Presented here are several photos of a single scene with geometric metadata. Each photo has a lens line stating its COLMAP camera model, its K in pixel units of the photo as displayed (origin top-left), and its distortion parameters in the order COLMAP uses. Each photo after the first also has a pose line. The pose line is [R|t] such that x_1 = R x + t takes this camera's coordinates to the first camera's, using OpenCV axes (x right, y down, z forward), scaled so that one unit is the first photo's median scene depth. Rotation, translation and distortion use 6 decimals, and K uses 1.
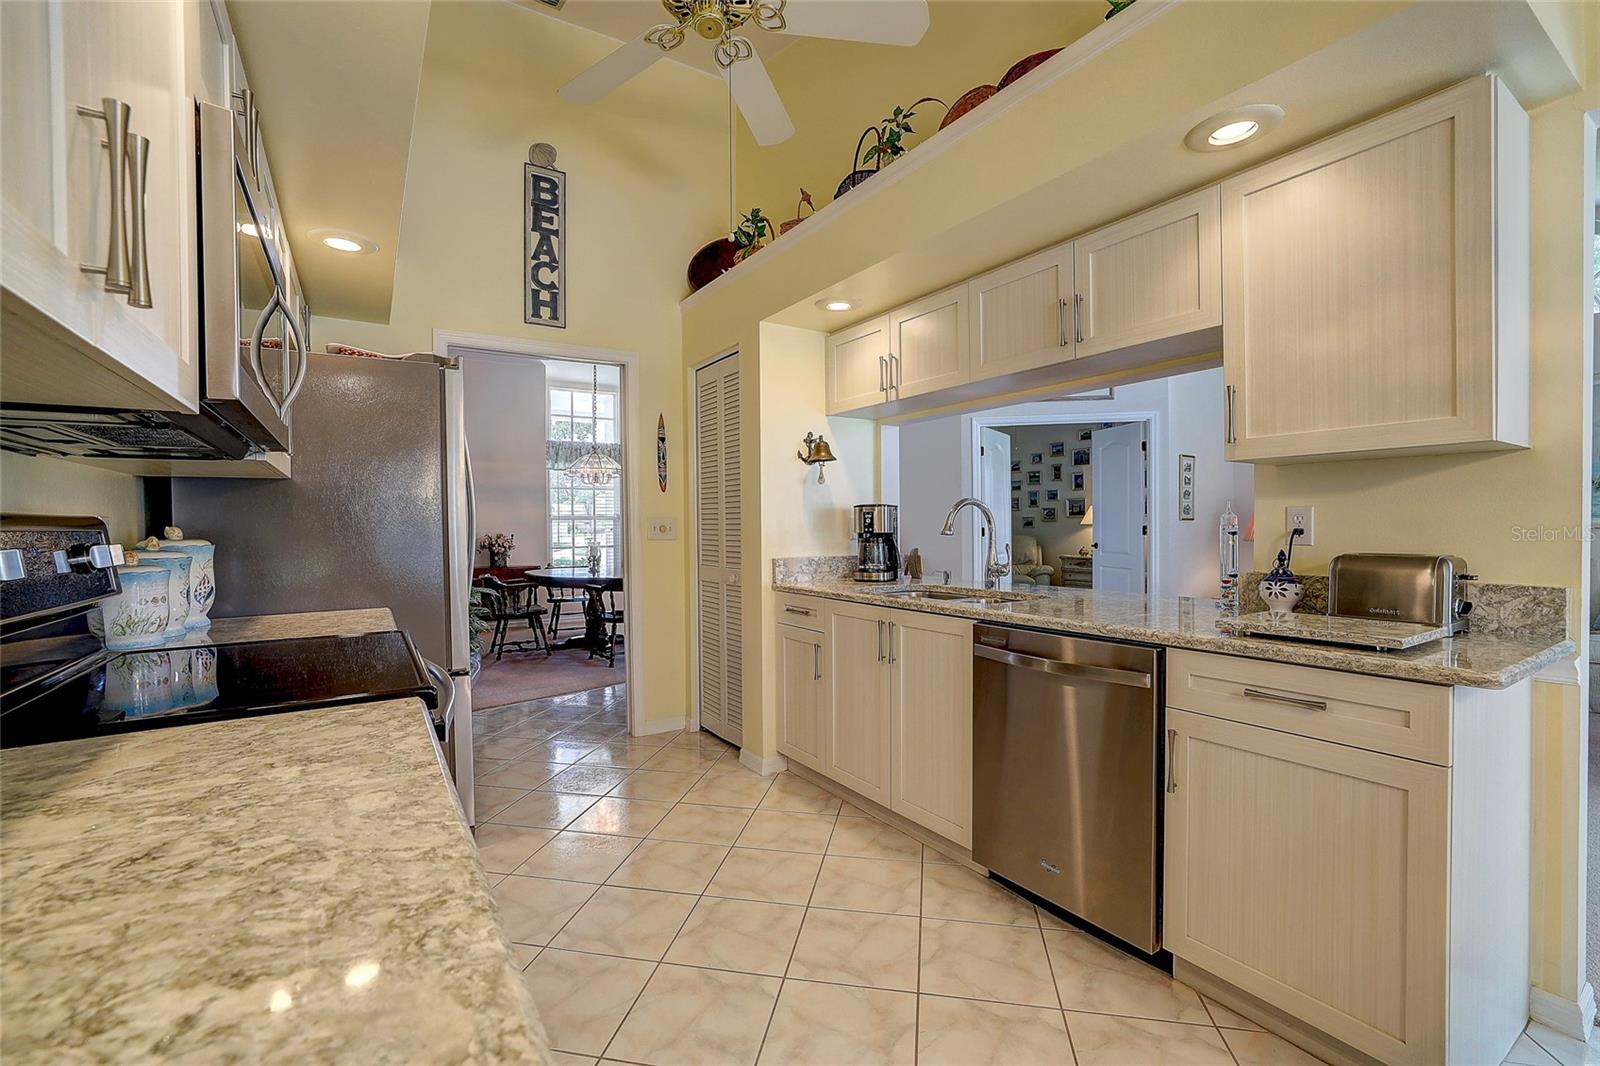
lens RADIAL K [[688.6, 0, 801.9], [0, 688.6, 528.5], [0, 0, 1]] dist [-0.017946, -0.000121]
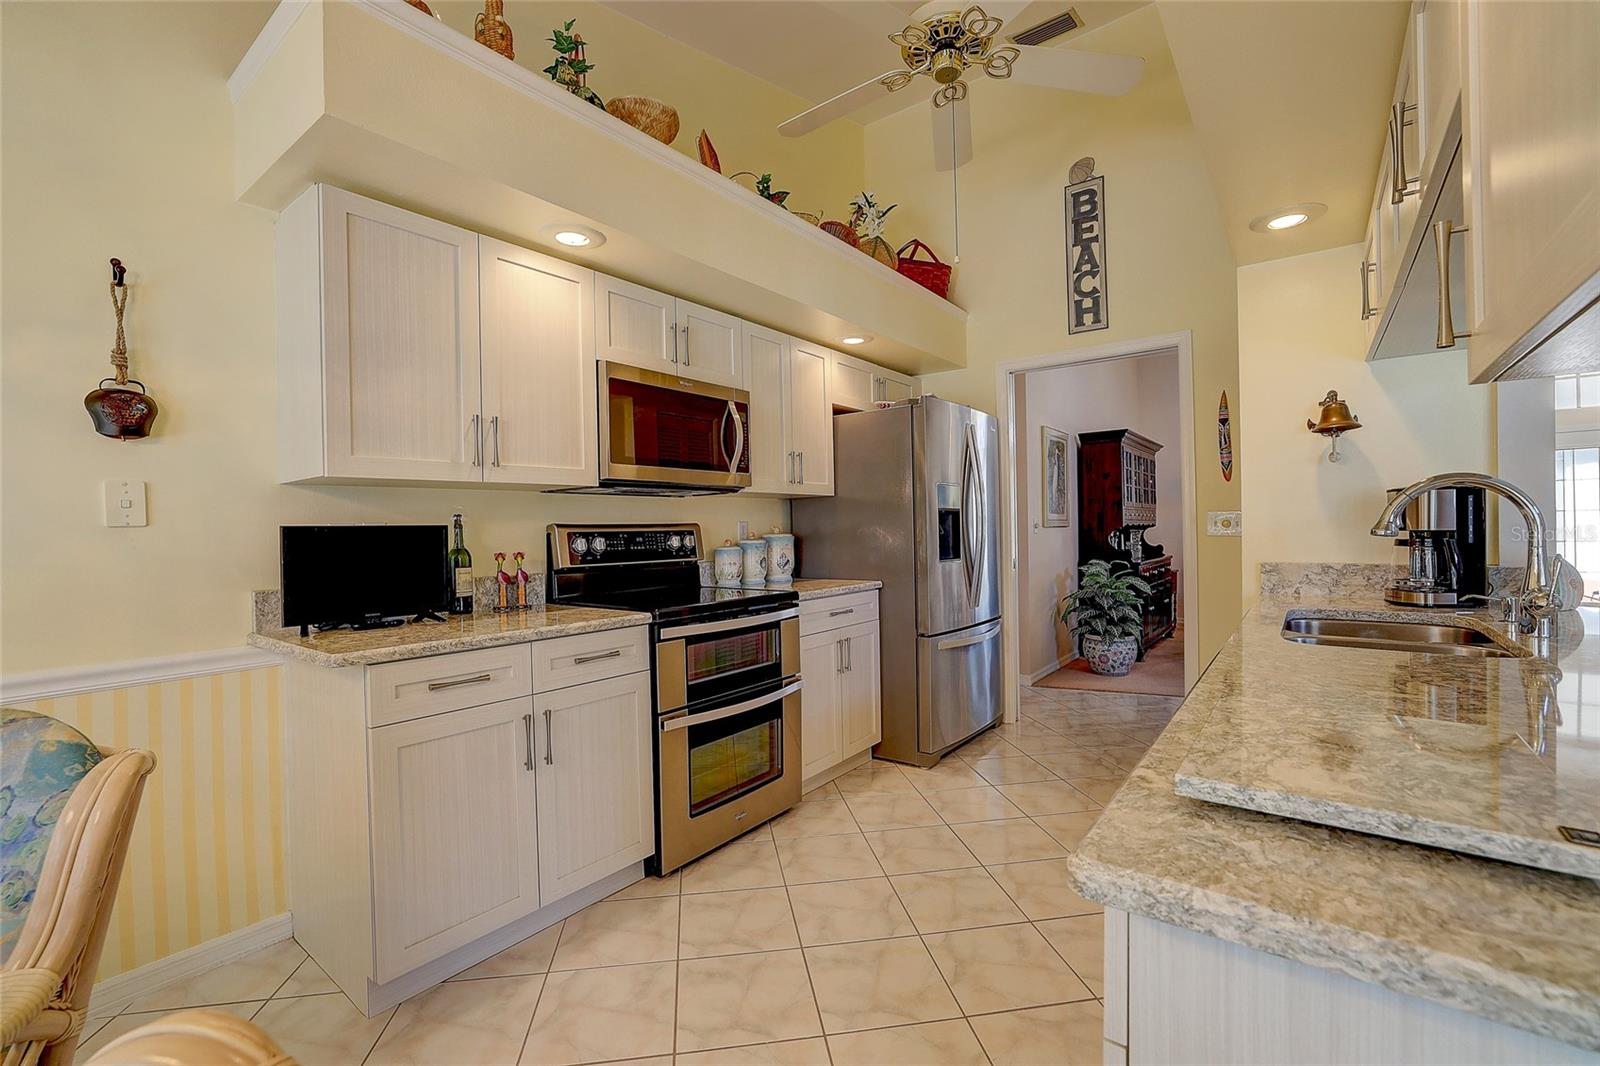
lens RADIAL K [[688.6, 0, 805.0], [0, 688.6, 532.5], [0, 0, 1]] dist [-0.017946, -0.000121]
pose [[0.358278, 0.009336, -0.933568, 0.485578], [0.007038, 0.999895, 0.012700, -0.003971], [0.933588, -0.011120, 0.358175, 0.228761]]
